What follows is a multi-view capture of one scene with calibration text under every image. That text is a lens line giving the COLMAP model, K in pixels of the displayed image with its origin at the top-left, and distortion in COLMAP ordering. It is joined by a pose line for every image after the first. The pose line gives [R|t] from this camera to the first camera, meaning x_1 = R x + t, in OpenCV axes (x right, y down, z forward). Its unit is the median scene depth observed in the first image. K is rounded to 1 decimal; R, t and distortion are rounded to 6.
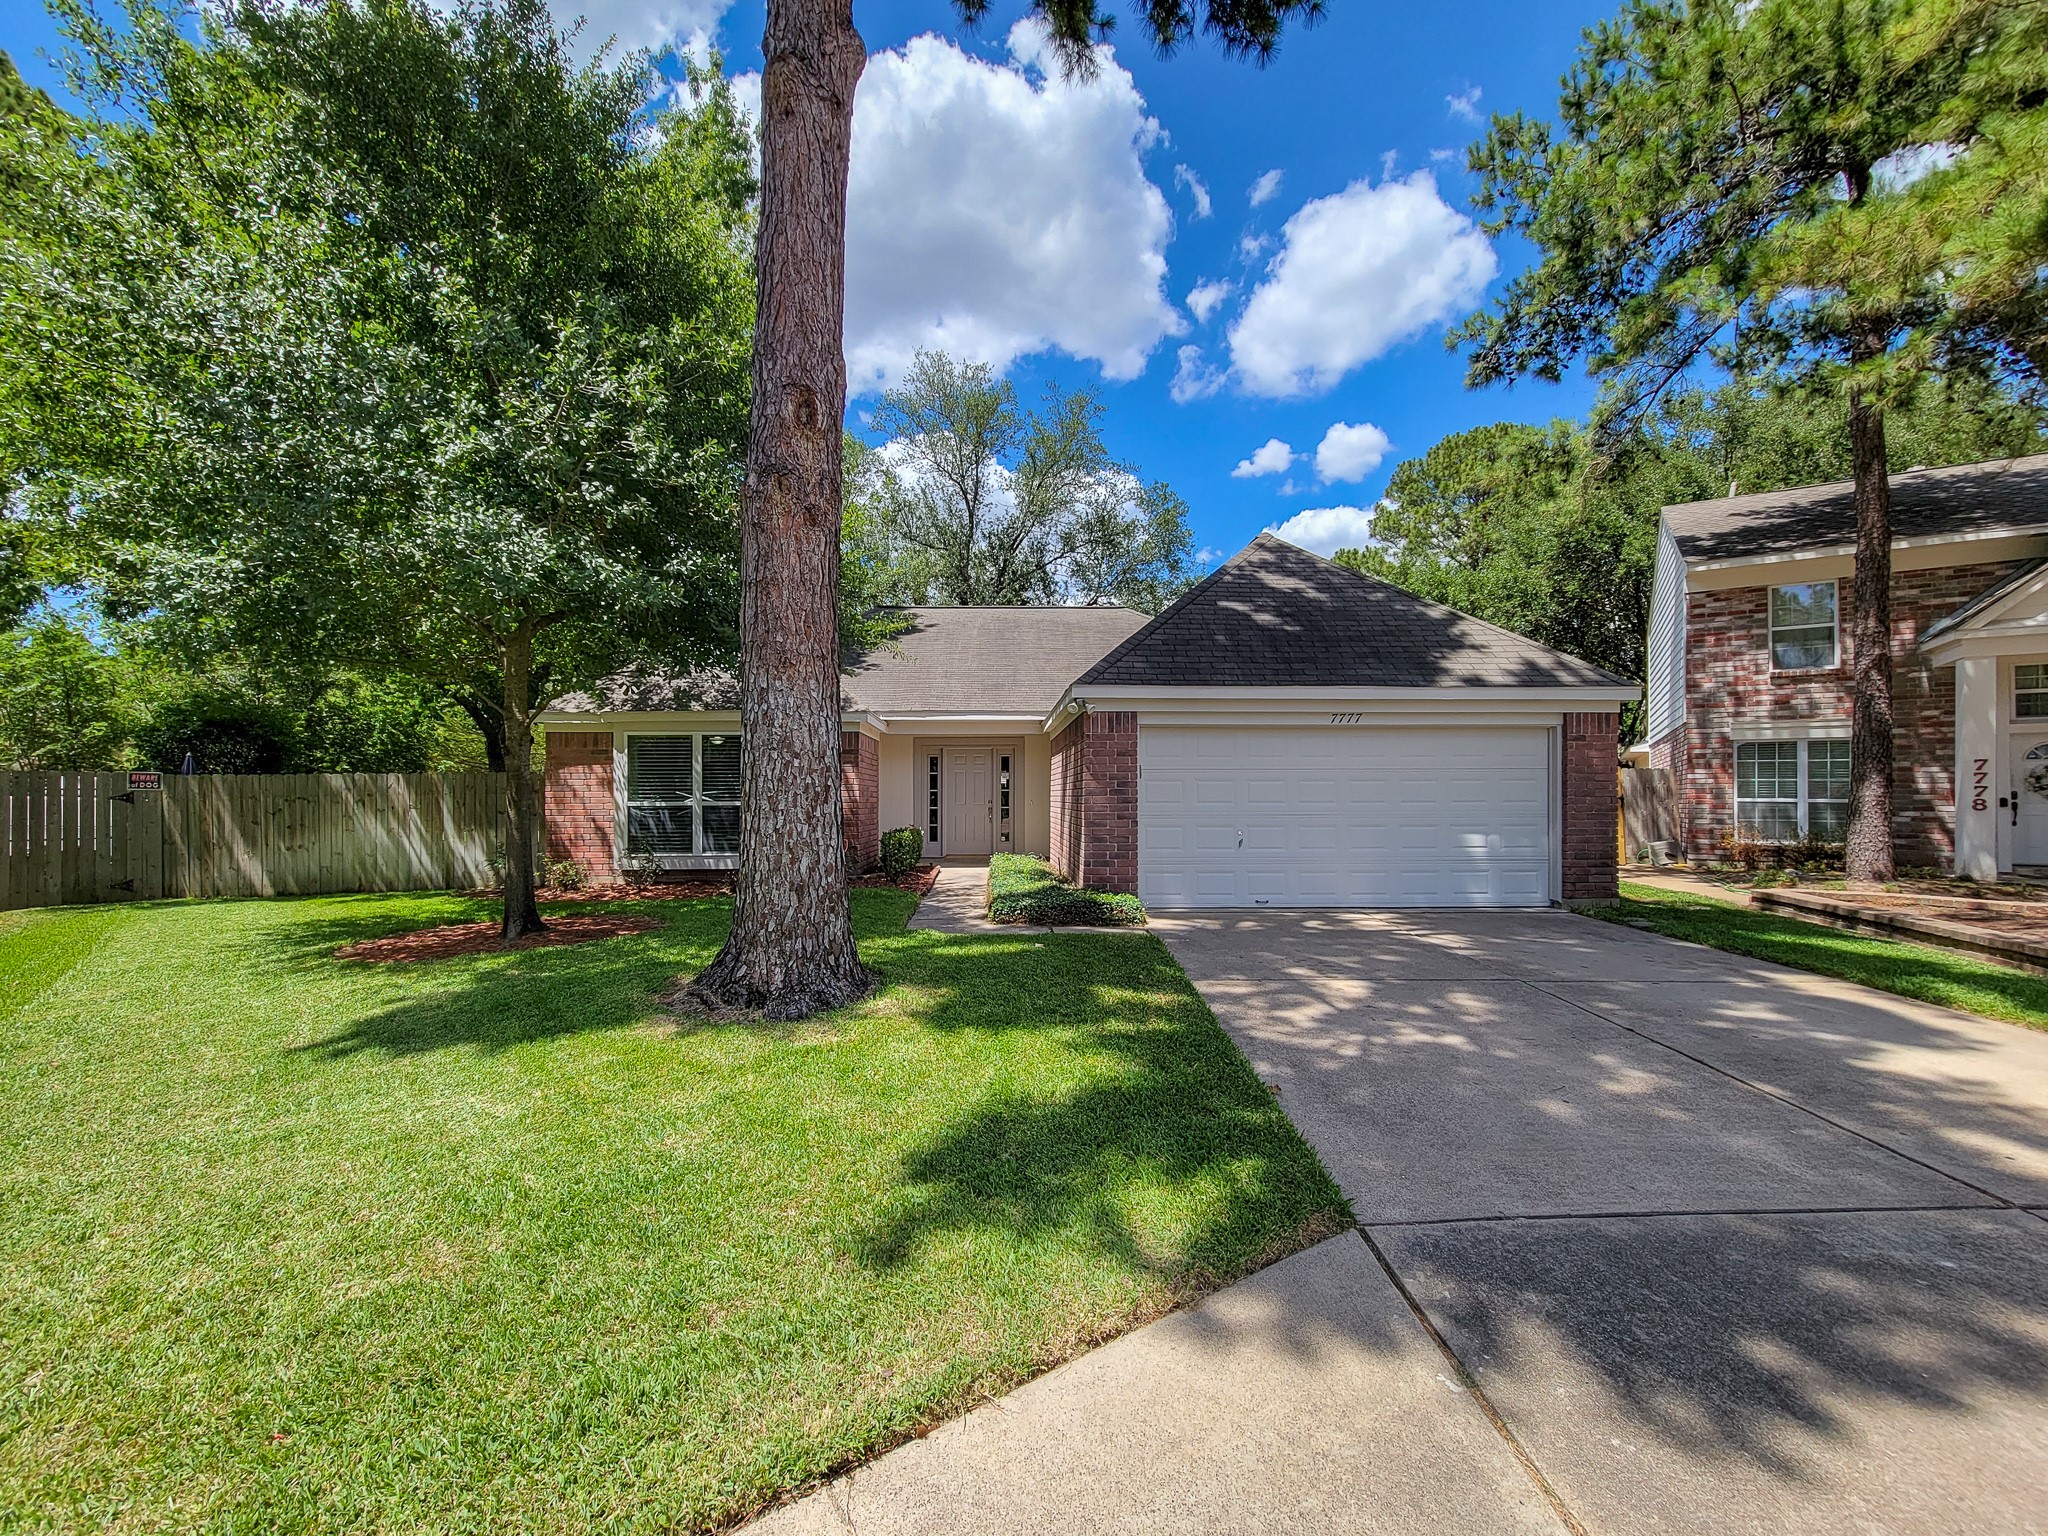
lens RADIAL K [[801.6, 0, 1032.6], [0, 801.6, 792.2], [0, 0, 1]] dist [-0.002068, 0.000018]
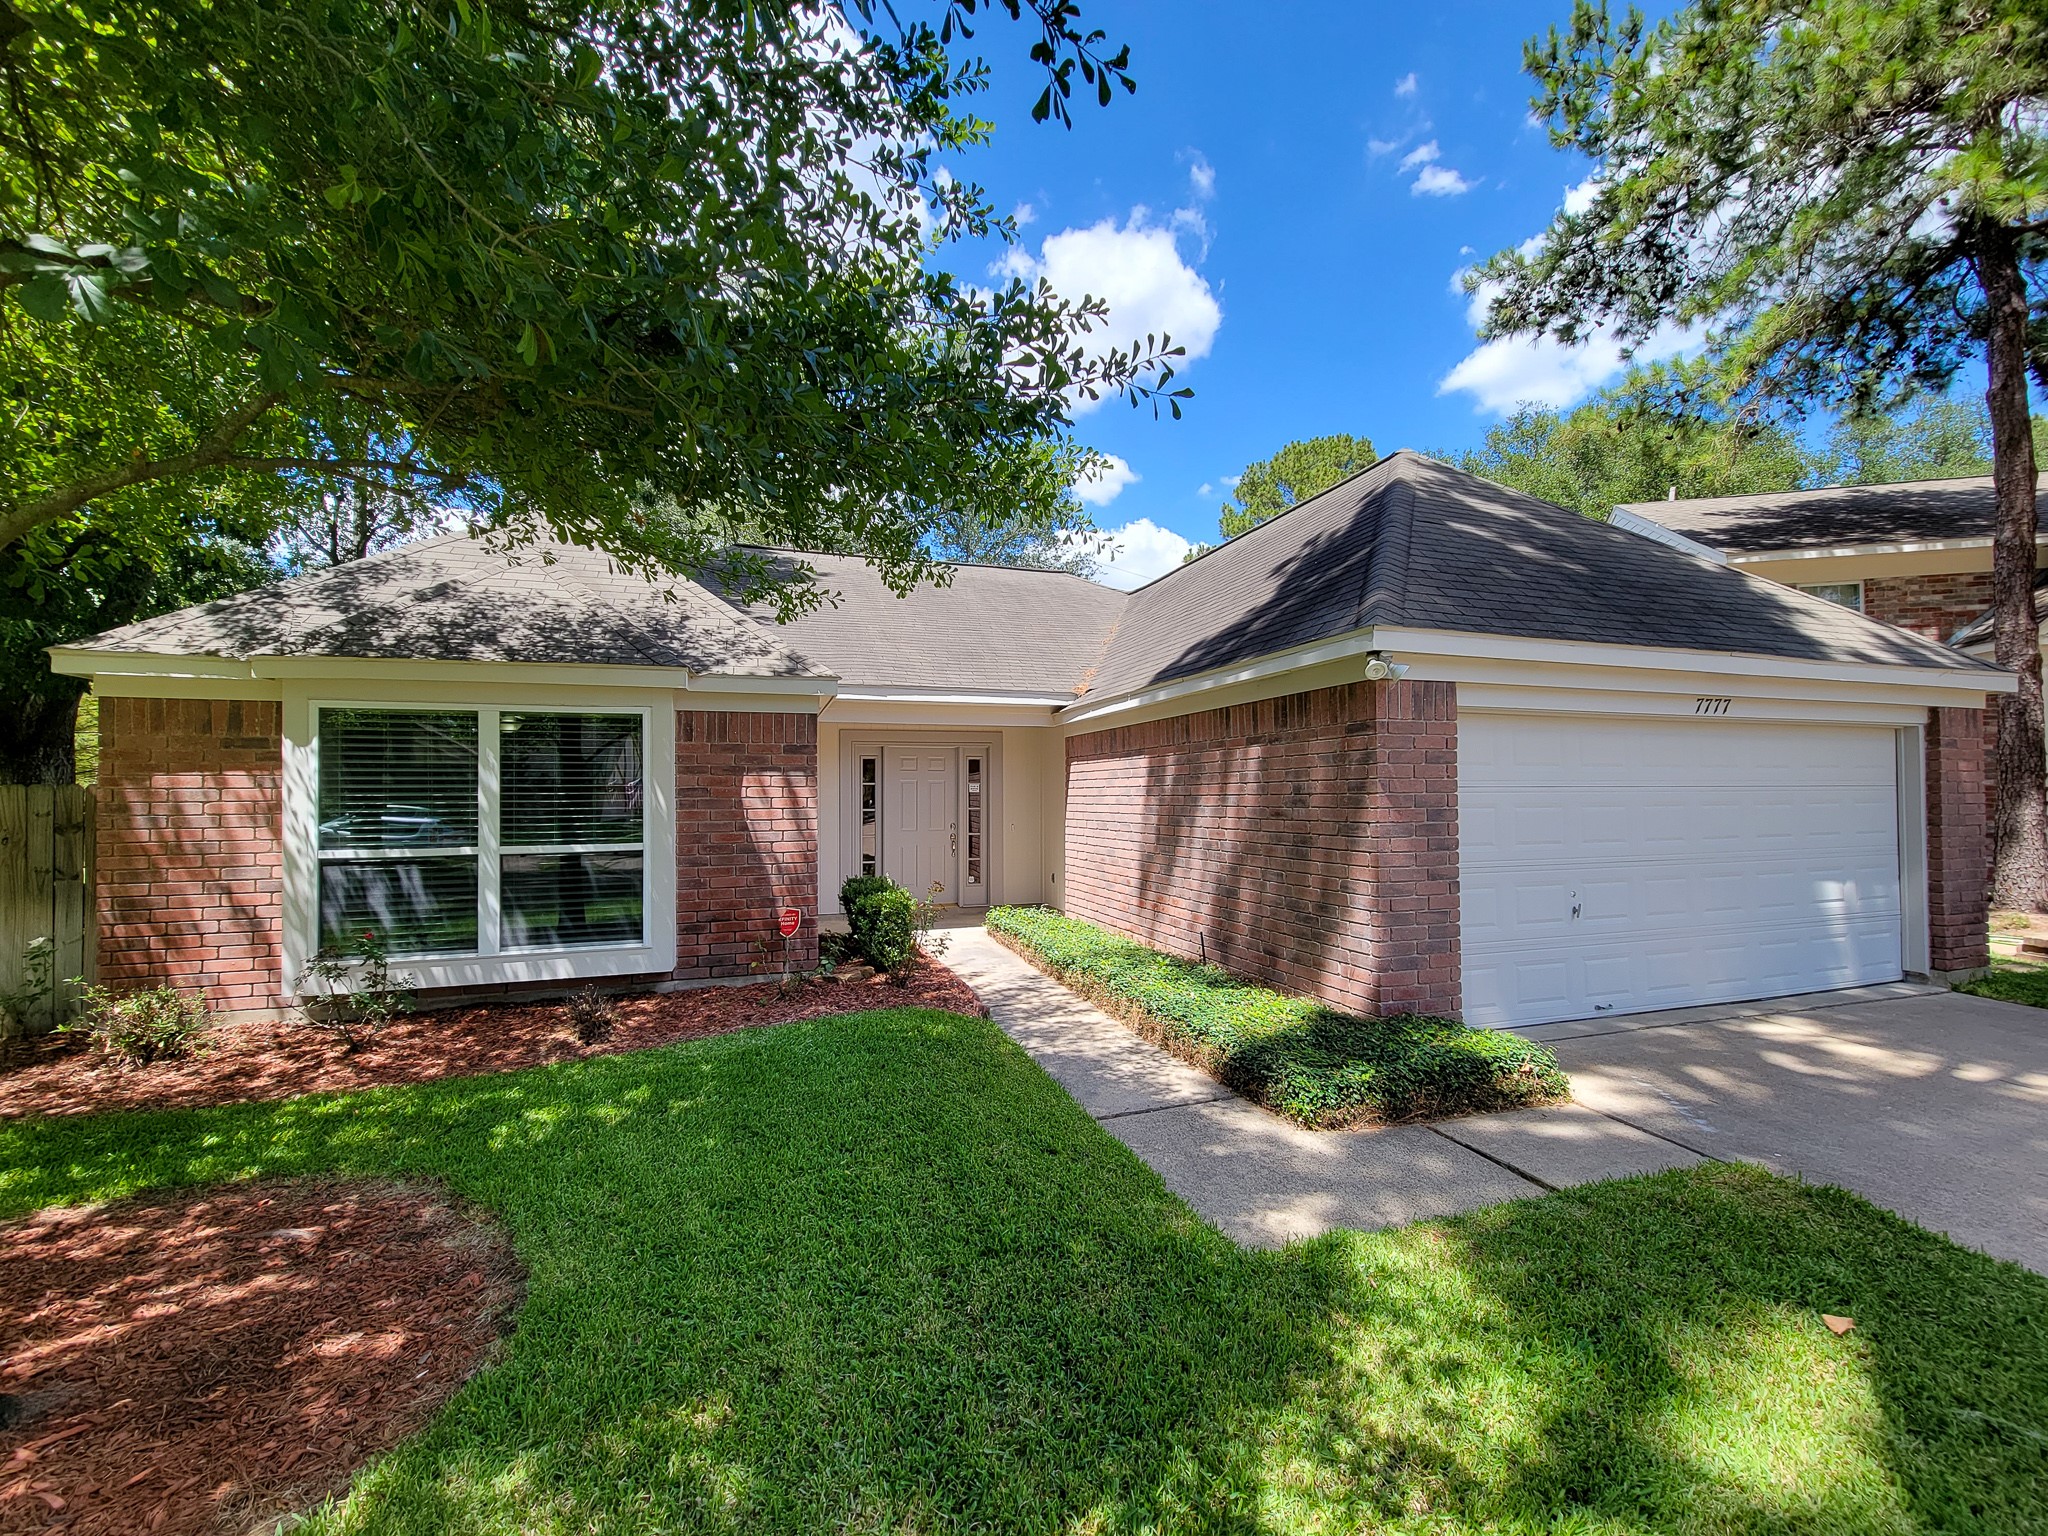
lens RADIAL K [[828.6, 0, 1062.1], [0, 828.6, 790.2], [0, 0, 1]] dist [-0.000354, -0.000625]
pose [[0.960470, -0.000821, 0.278383, -0.211715], [0.002880, 0.999971, -0.006989, -0.017685], [-0.278369, 0.007515, 0.960445, 0.394442]]
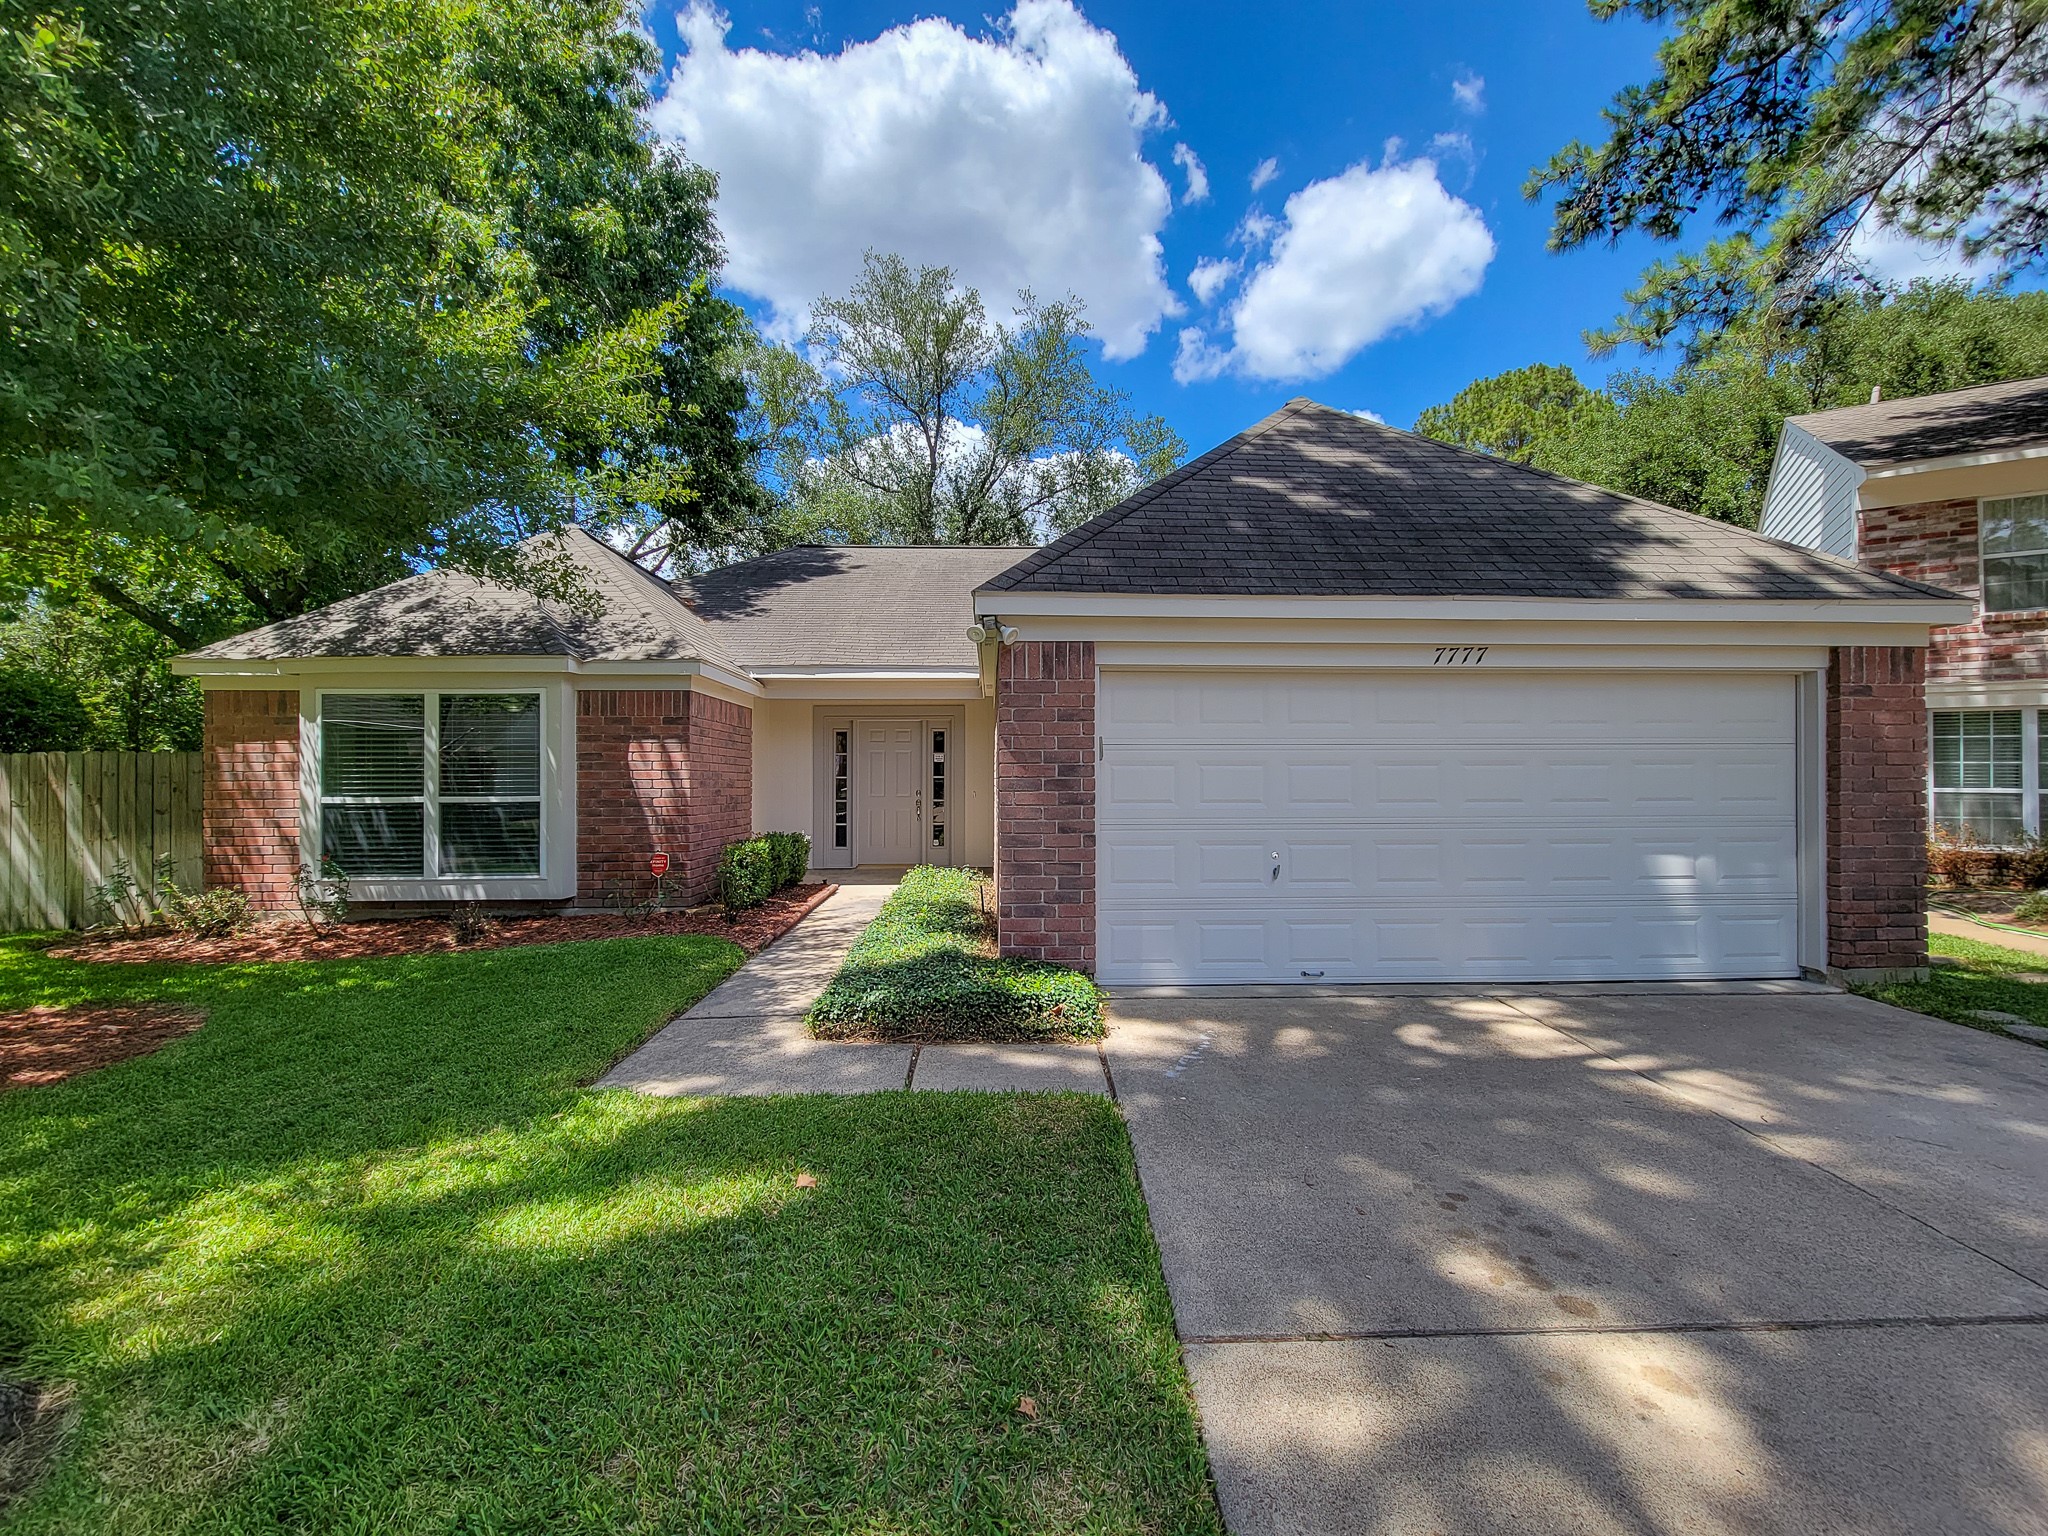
lens RADIAL K [[832.2, 0, 1031.4], [0, 832.2, 778.1], [0, 0, 1]] dist [-0.001305, -0.000779]
pose [[0.999982, -0.000412, 0.006023, 0.061422], [0.000401, 0.999998, 0.001871, -0.004339], [-0.006024, -0.001869, 0.999980, 0.308445]]
